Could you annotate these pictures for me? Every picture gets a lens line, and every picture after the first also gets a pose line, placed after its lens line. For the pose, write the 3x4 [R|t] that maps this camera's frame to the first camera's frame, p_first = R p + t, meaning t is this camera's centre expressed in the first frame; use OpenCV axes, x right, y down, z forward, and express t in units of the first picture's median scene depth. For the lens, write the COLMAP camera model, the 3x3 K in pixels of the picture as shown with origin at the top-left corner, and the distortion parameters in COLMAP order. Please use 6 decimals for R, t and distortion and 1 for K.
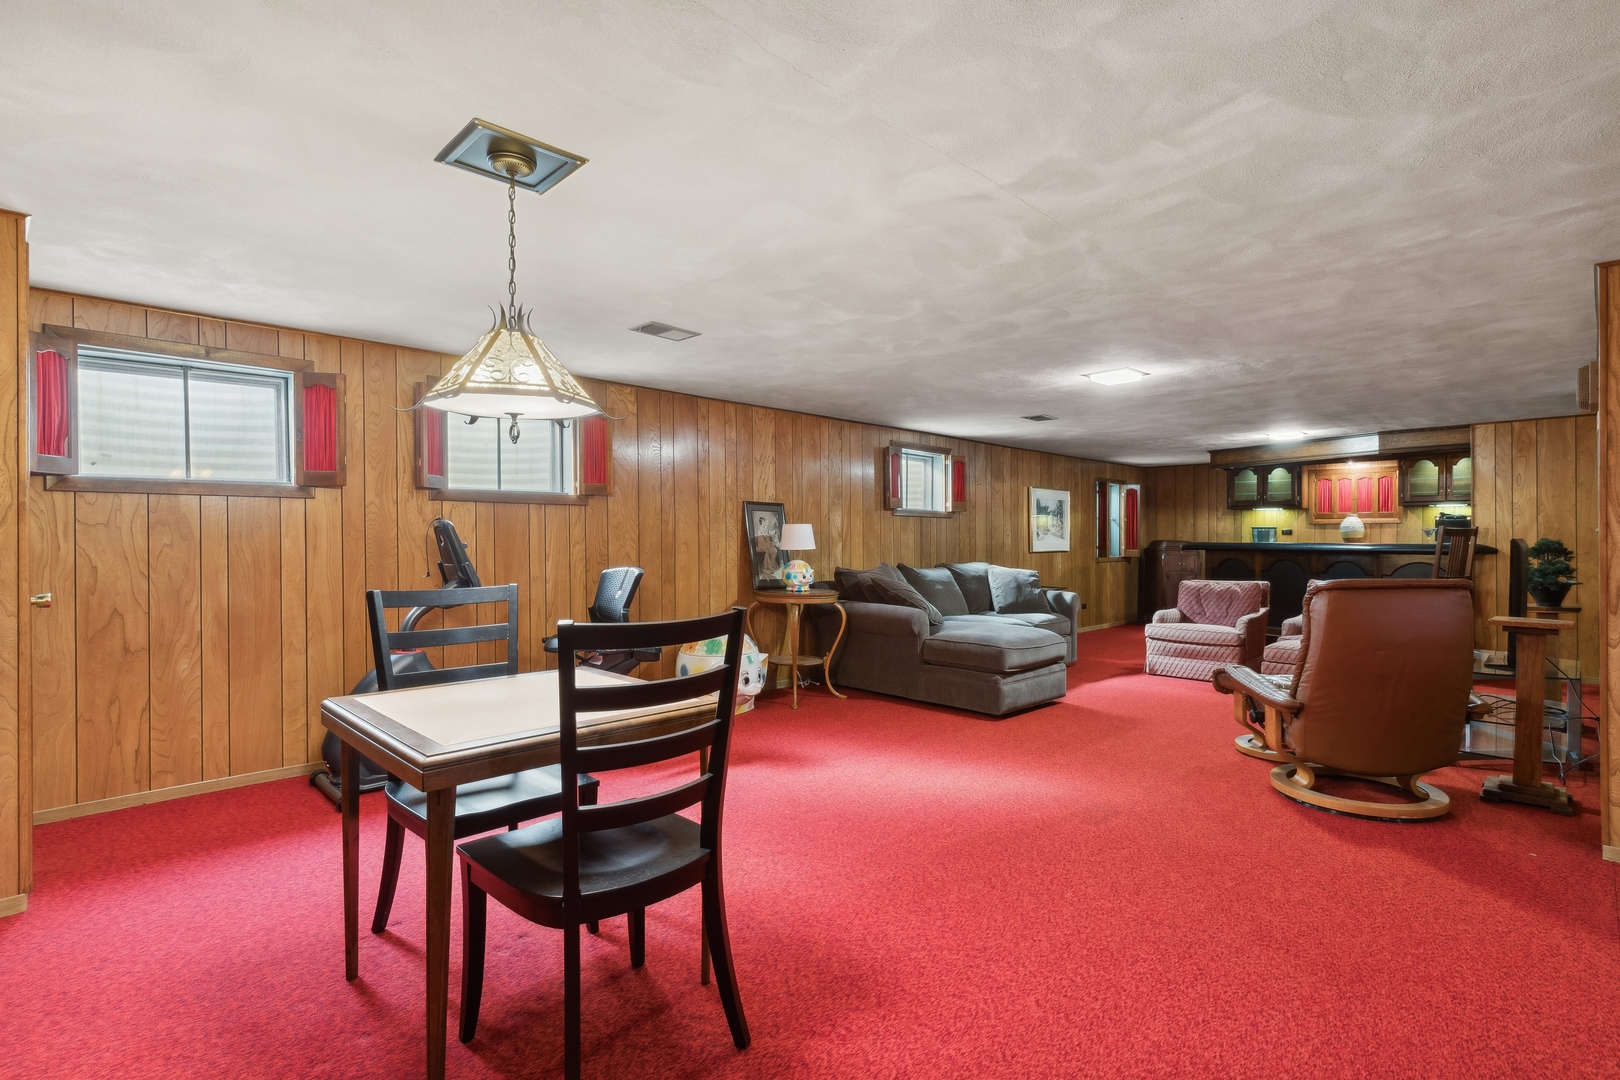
lens RADIAL K [[790.8, 0, 808.6], [0, 790.8, 542.9], [0, 0, 1]] dist [-0.000097, 0.000475]
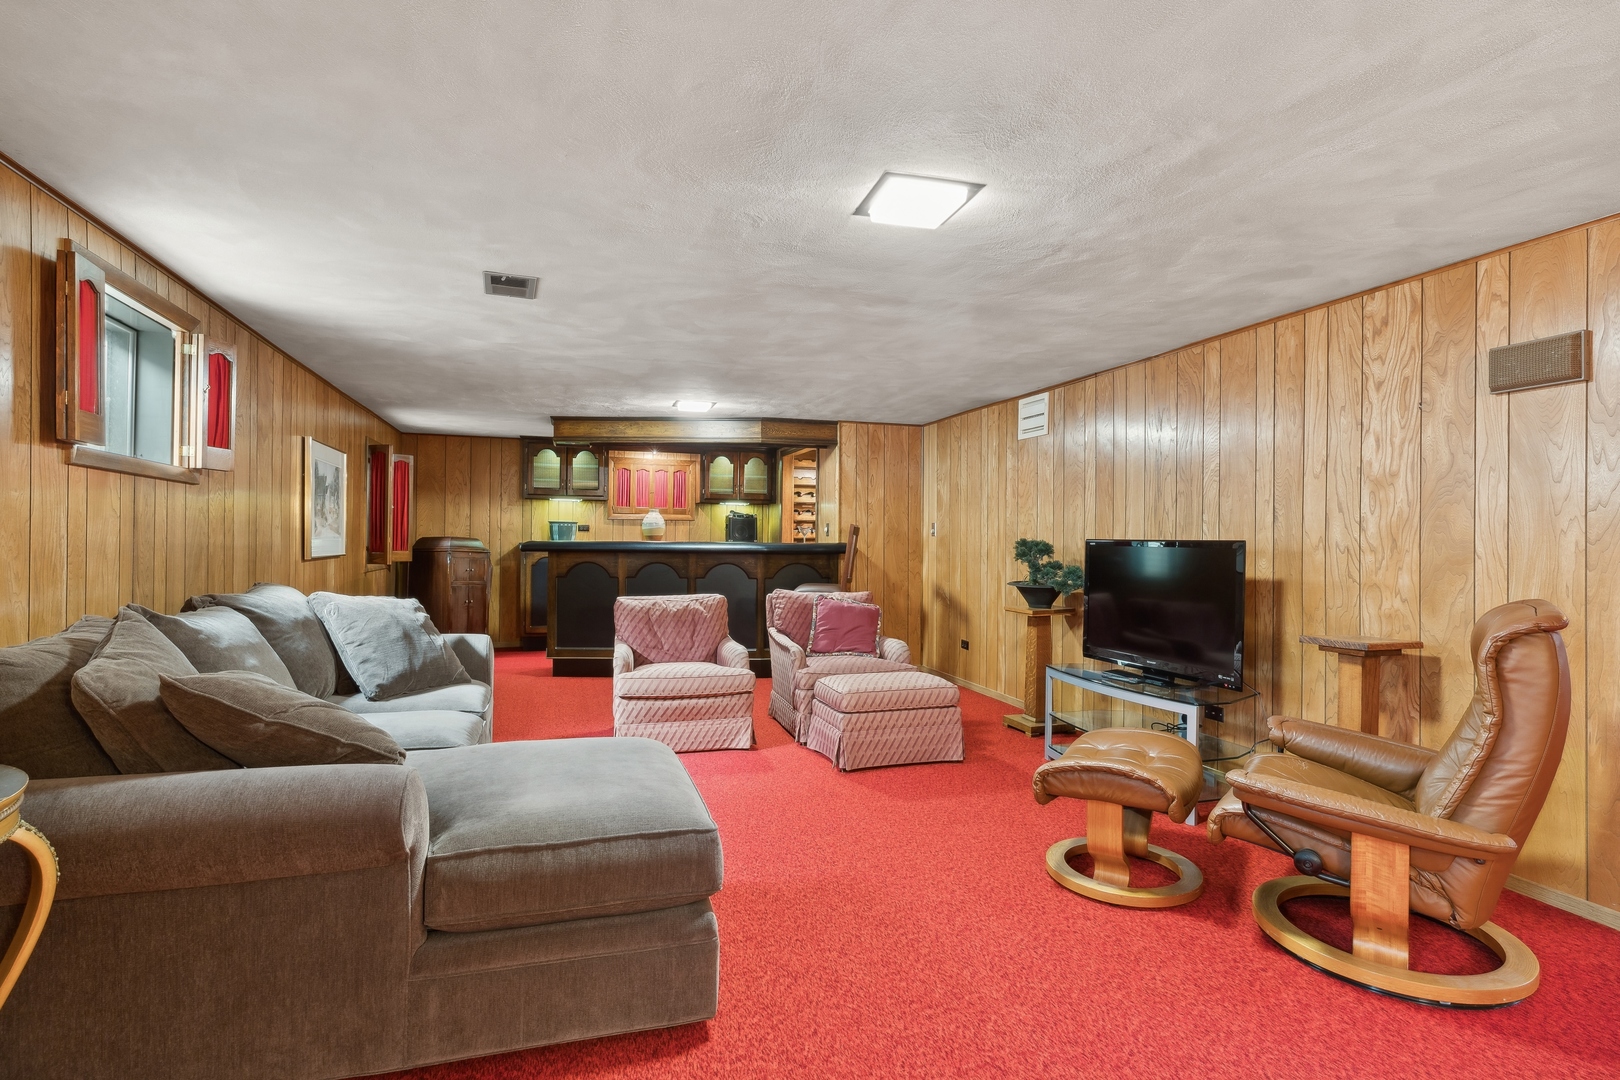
lens RADIAL K [[790.8, 0, 811.3], [0, 790.8, 532.2], [0, 0, 1]] dist [-0.000097, 0.000475]
pose [[0.455139, 0.009629, 0.890369, -0.038028], [-0.003089, 0.999953, -0.009235, -0.002580], [-0.890415, 0.001453, 0.455147, 0.443069]]
